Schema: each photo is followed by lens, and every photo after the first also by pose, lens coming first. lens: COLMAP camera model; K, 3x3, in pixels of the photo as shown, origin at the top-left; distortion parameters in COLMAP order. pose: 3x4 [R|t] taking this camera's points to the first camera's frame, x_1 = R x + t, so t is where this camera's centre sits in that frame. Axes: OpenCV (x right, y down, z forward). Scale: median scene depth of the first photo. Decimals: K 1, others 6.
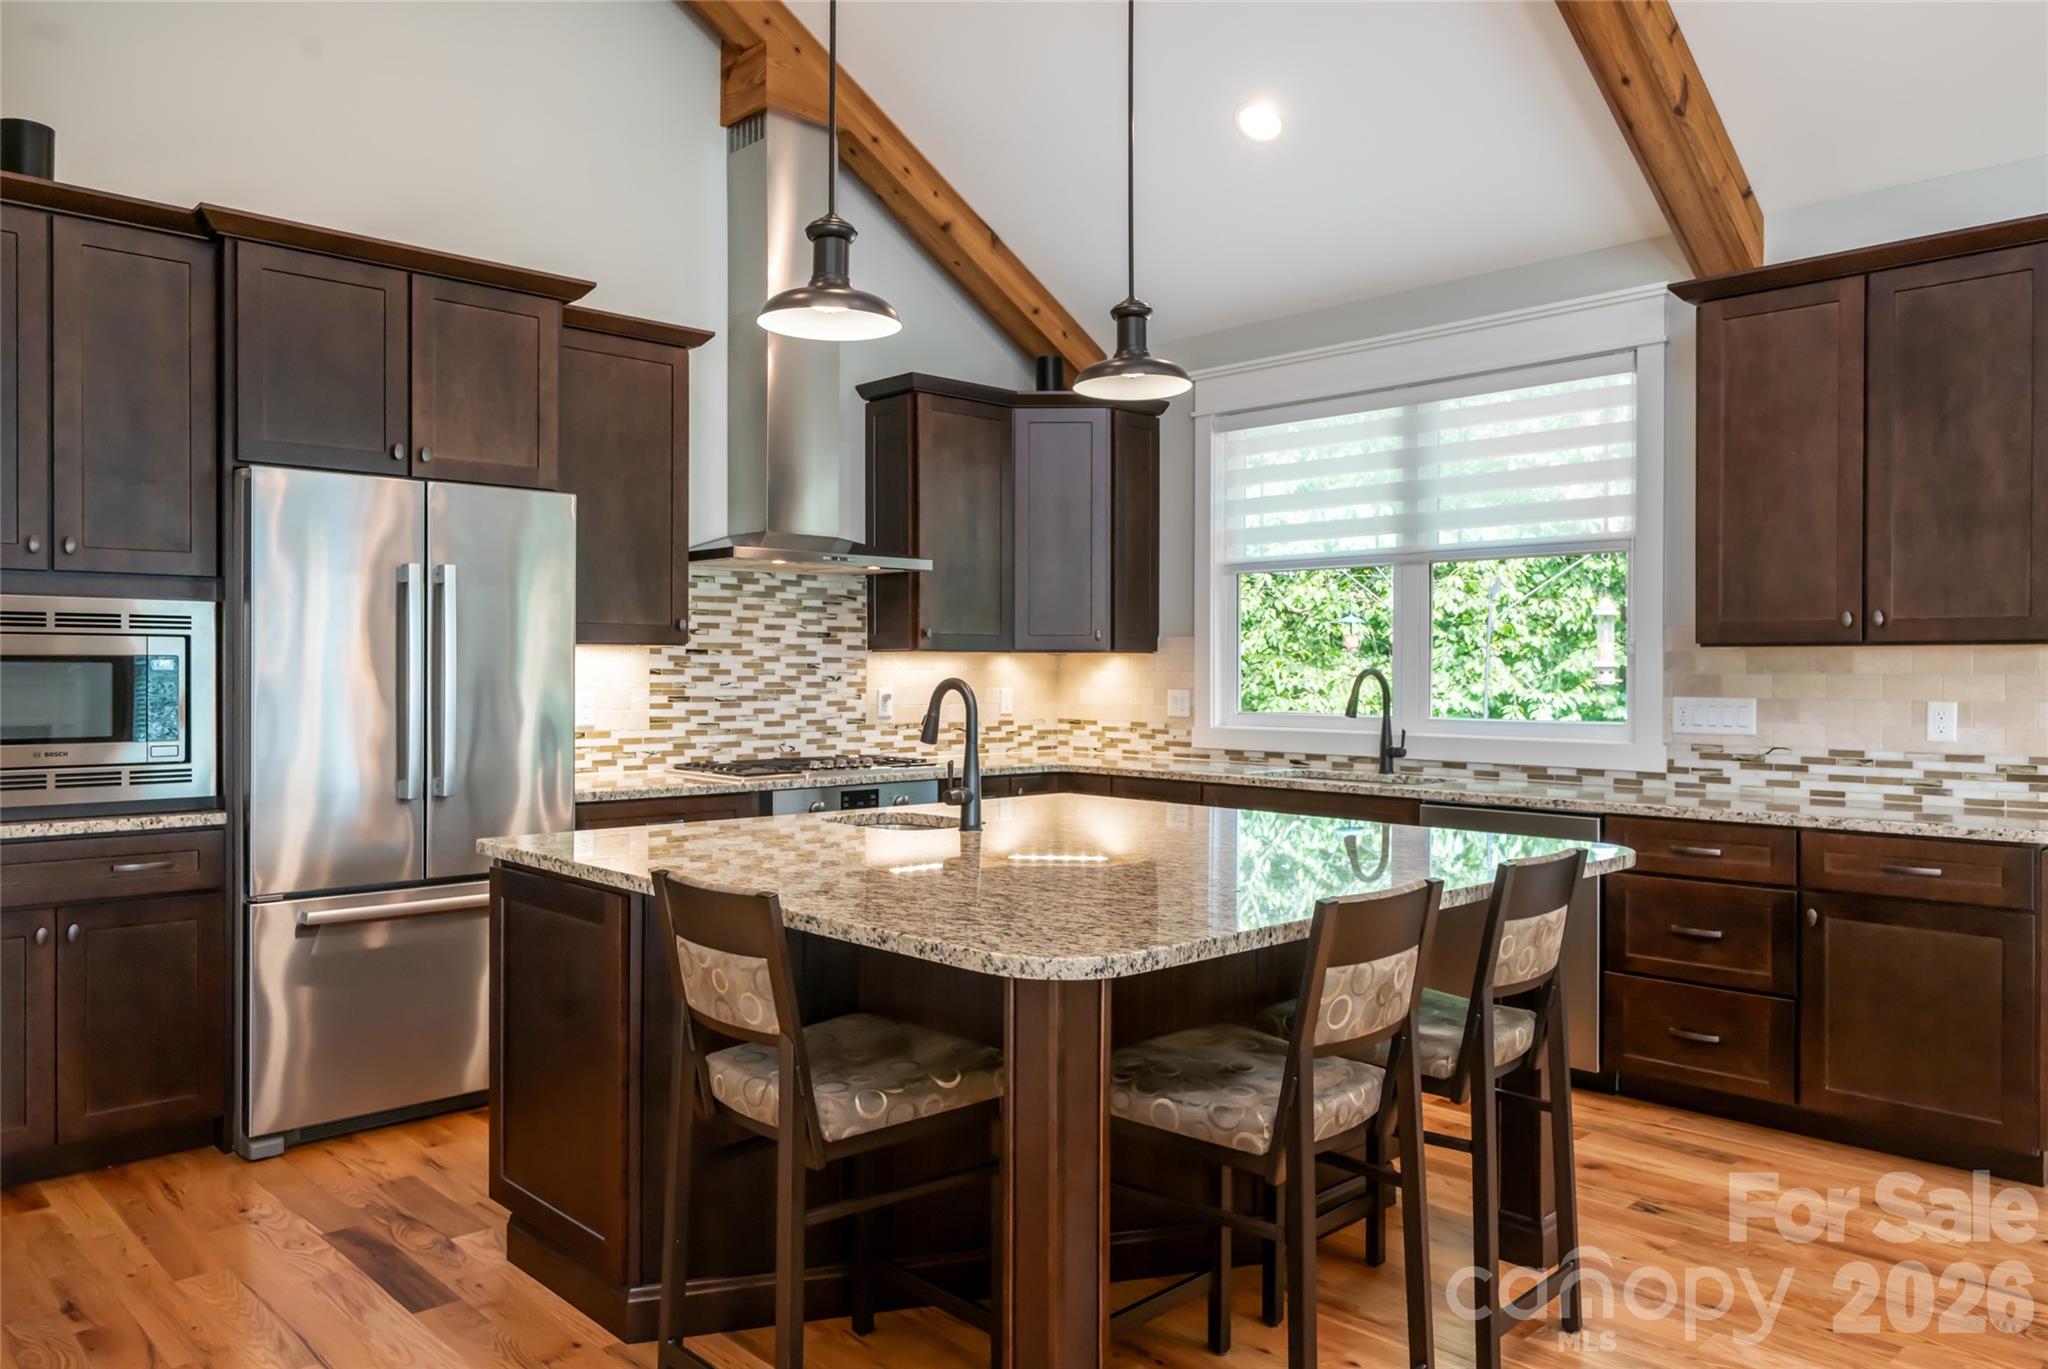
lens RADIAL K [[1438.1, 0, 1002.2], [0, 1438.1, 671.5], [0, 0, 1]] dist [0.009714, -0.002223]
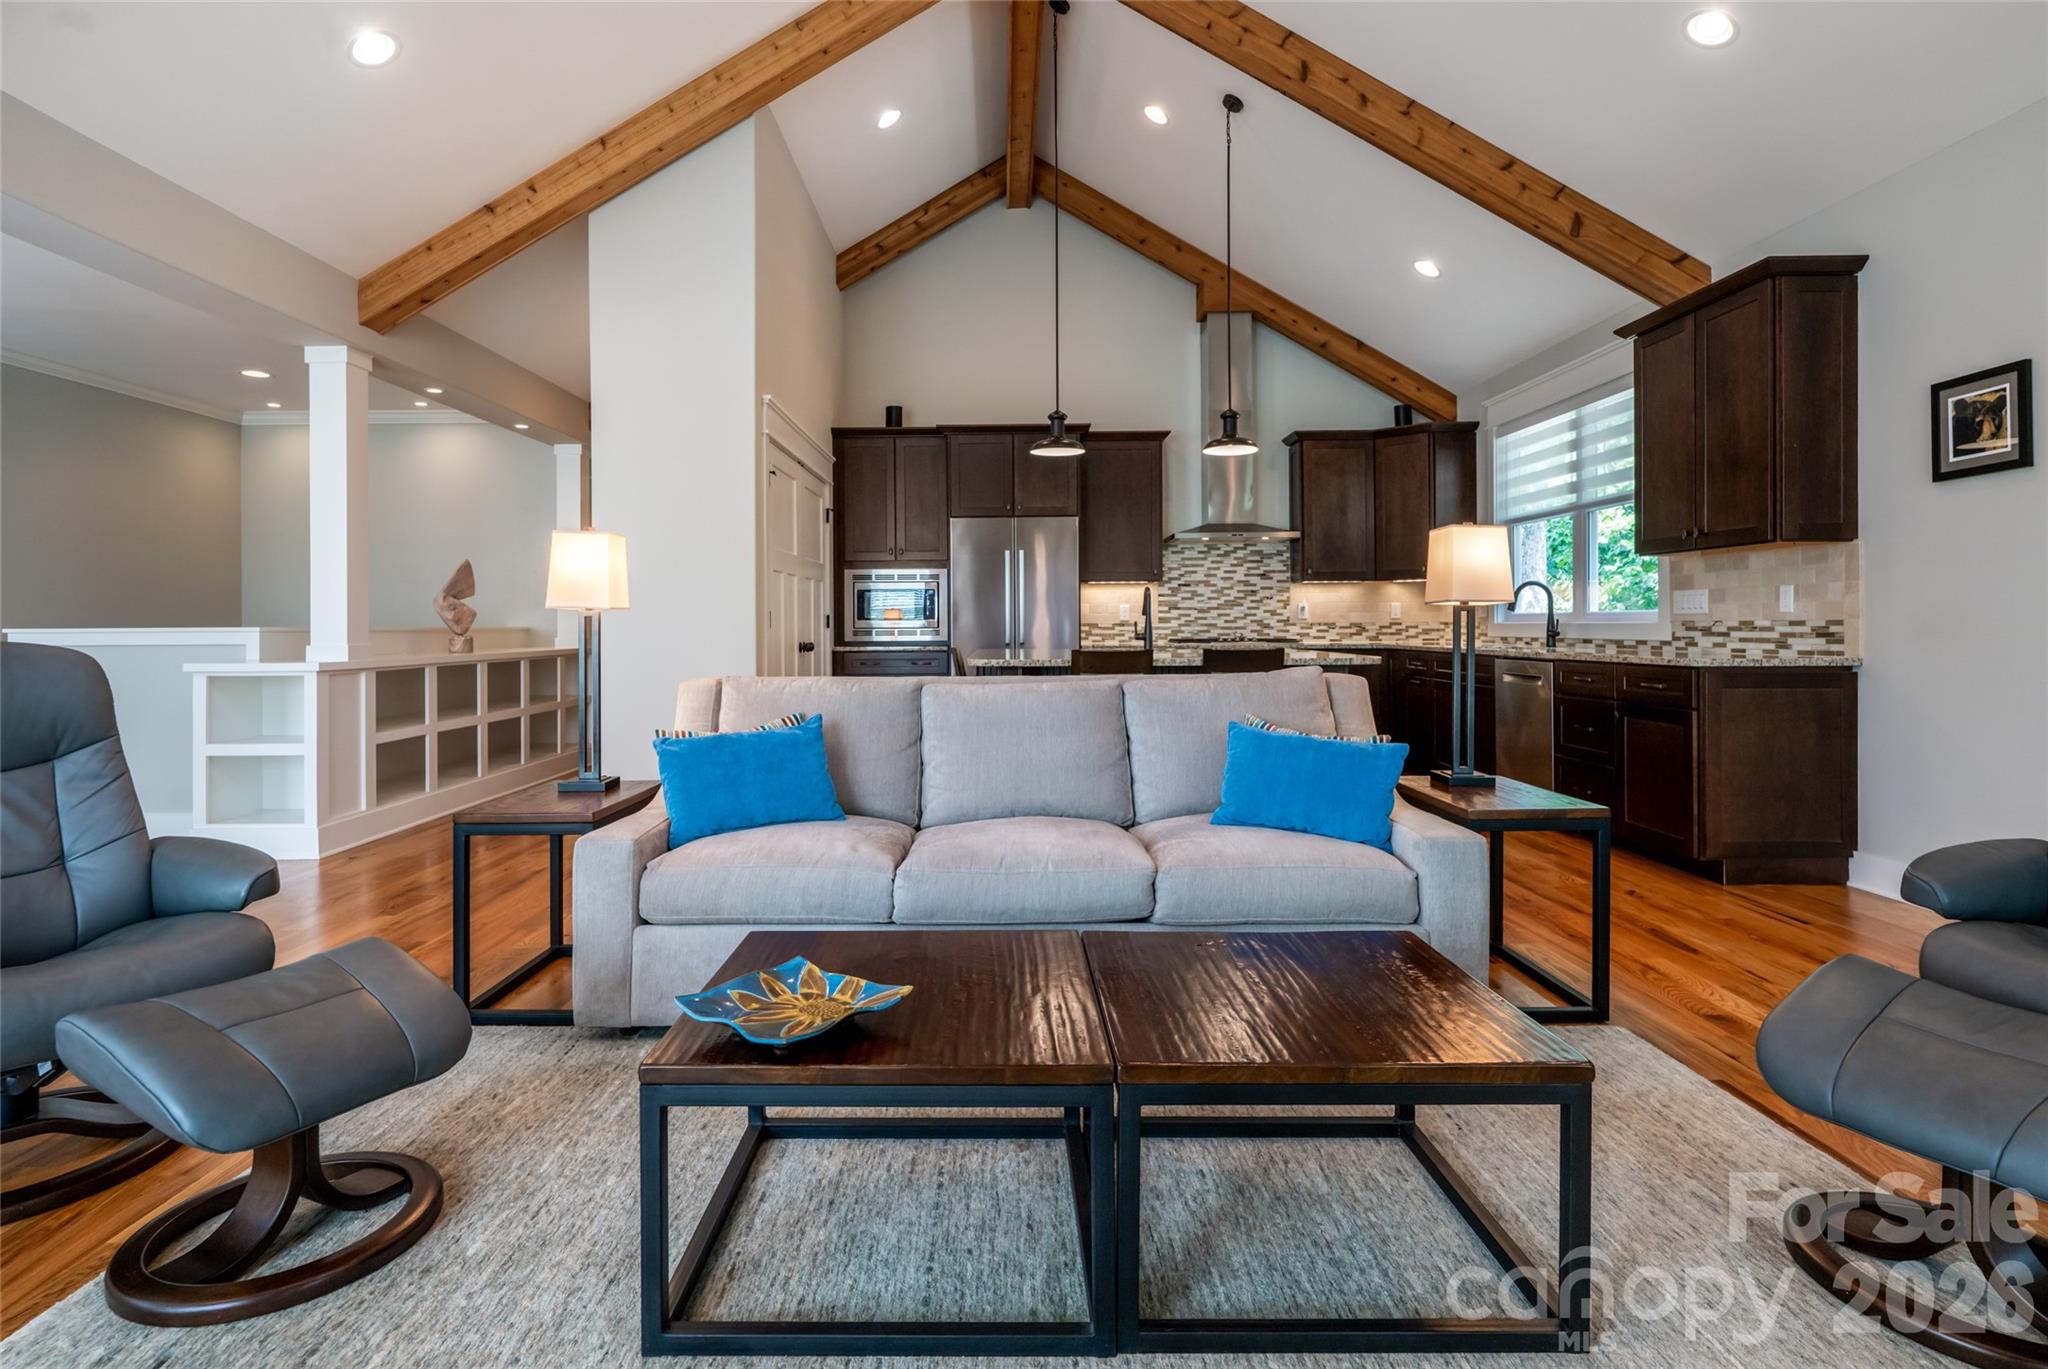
lens RADIAL K [[1055.0, 0, 992.3], [0, 1055.0, 623.5], [0, 0, 1]] dist [0.002865, -0.000328]
pose [[0.717203, -0.009040, -0.696806, 0.630850], [0.008128, 0.999956, -0.004607, 0.044948], [0.696817, -0.002359, 0.717245, -0.256493]]
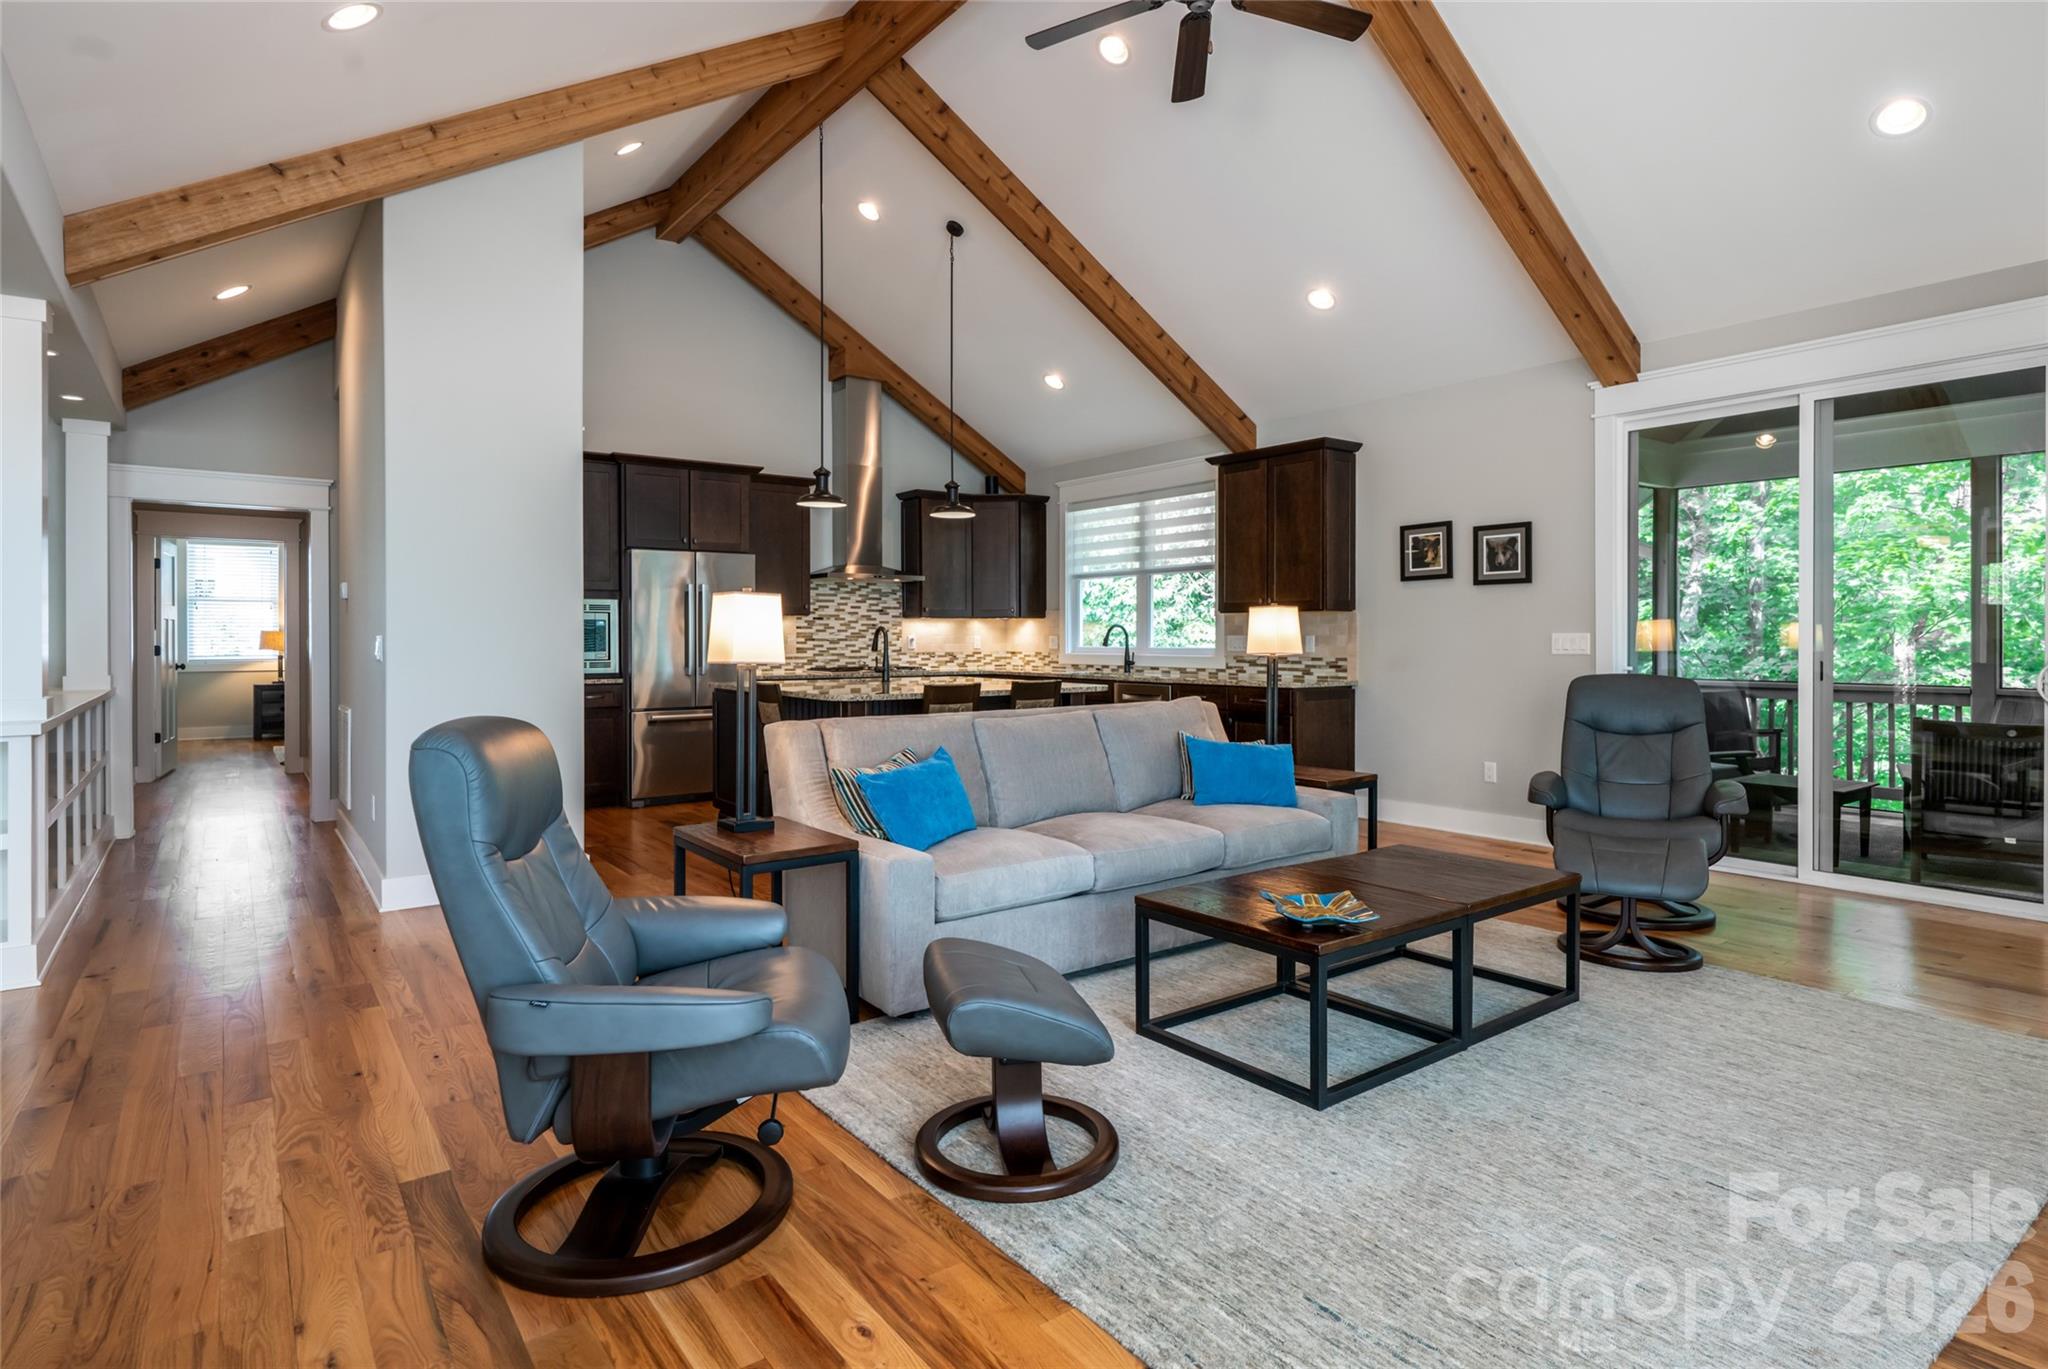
lens RADIAL K [[1072.7, 0, 1029.0], [0, 1072.7, 639.3], [0, 0, 1]] dist [-0.002104, -0.000386]
pose [[0.993339, -0.004144, -0.115156, 0.304342], [0.004319, 0.999990, 0.001267, 0.017740], [0.115149, -0.001756, 0.993347, -0.616146]]
